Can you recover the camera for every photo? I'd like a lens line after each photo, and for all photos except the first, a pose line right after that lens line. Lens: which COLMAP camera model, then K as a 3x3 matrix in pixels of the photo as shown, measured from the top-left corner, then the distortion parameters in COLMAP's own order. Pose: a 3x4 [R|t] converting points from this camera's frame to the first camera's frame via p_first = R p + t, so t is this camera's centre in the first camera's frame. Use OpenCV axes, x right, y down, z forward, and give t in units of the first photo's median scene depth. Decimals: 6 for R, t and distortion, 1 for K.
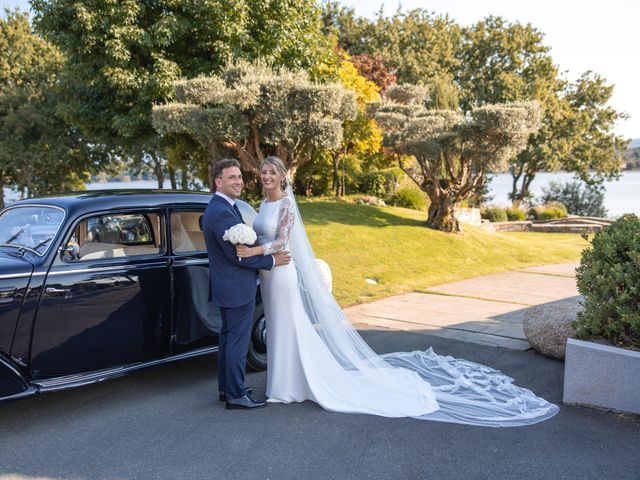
lens RADIAL K [[689.2, 0, 350.5], [0, 689.2, 240.2], [0, 0, 1]] dist [0.001964, 0.000555]
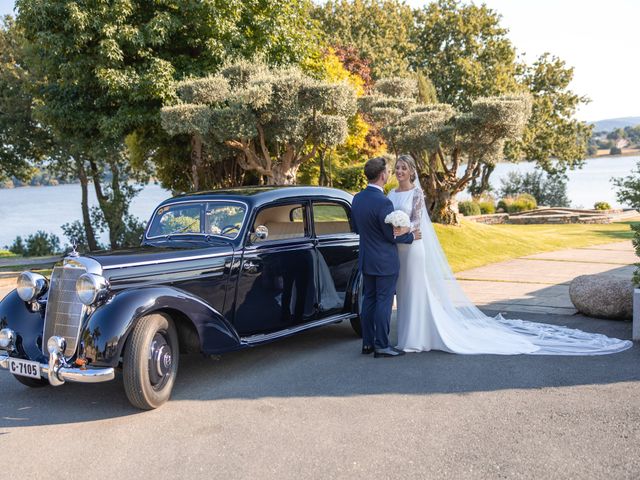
lens RADIAL K [[816.2, 0, 335.0], [0, 816.2, 238.6], [0, 0, 1]] dist [0.026093, 0.014281]
pose [[0.993997, -0.038967, 0.102229, -0.141509], [0.040234, 0.999137, -0.010365, 0.014854], [-0.101737, 0.014416, 0.994707, -0.168230]]
